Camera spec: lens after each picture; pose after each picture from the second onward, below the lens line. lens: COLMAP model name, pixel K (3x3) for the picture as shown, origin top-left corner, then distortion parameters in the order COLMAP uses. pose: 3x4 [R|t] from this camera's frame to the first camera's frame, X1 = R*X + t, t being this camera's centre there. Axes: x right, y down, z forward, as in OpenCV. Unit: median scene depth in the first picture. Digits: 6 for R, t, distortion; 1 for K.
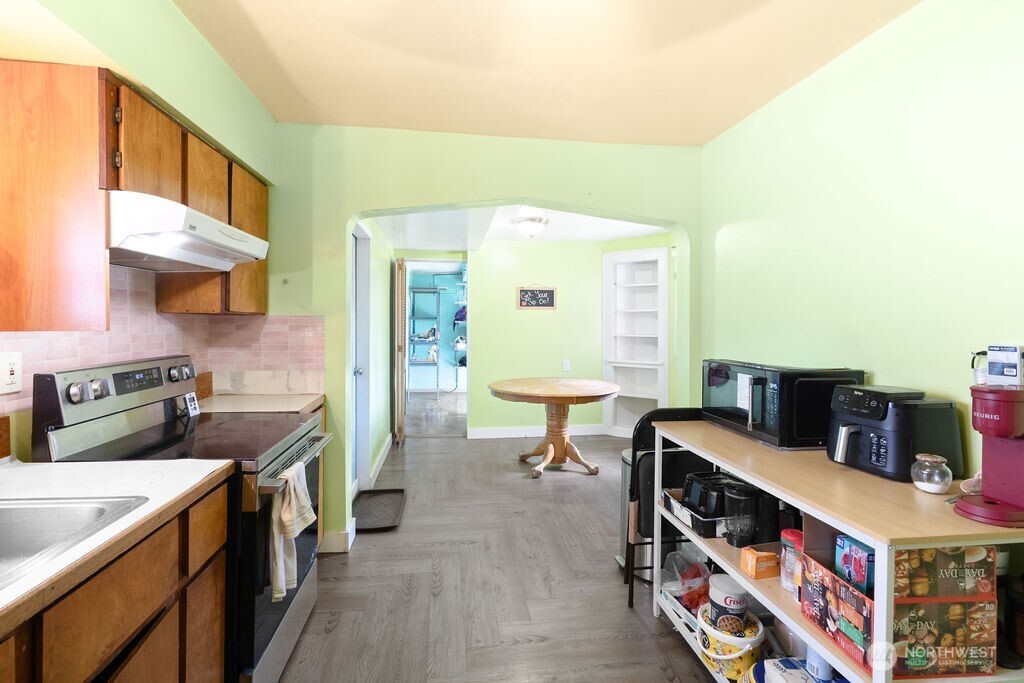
lens RADIAL K [[474.4, 0, 502.8], [0, 474.4, 330.8], [0, 0, 1]] dist [-0.000406, 0.000252]
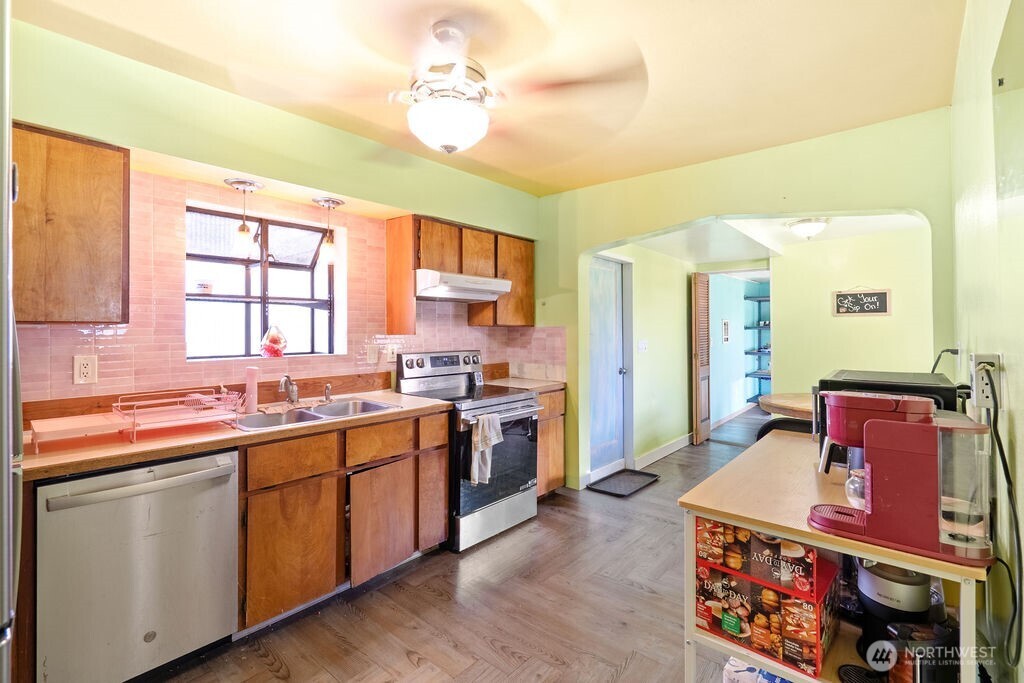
lens RADIAL K [[474.4, 0, 502.8], [0, 474.4, 330.8], [0, 0, 1]] dist [-0.000406, 0.000252]
pose [[0.665033, -0.003783, -0.746804, 0.836856], [-0.013440, 0.999765, -0.017033, 0.010925], [0.746693, 0.021365, 0.664826, -0.107857]]
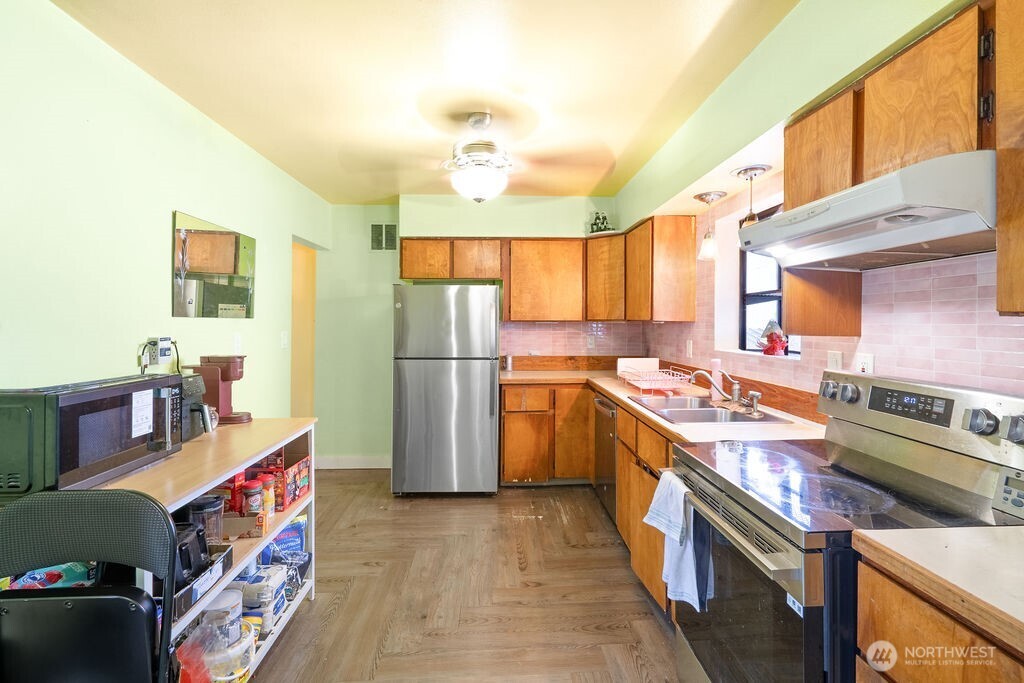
lens RADIAL K [[474.4, 0, 502.8], [0, 474.4, 330.8], [0, 0, 1]] dist [-0.000406, 0.000252]
pose [[-0.995088, -0.009430, 0.098546, -0.178732], [-0.005550, 0.999201, 0.039571, -0.046106], [-0.098840, 0.038830, -0.994345, 1.863173]]
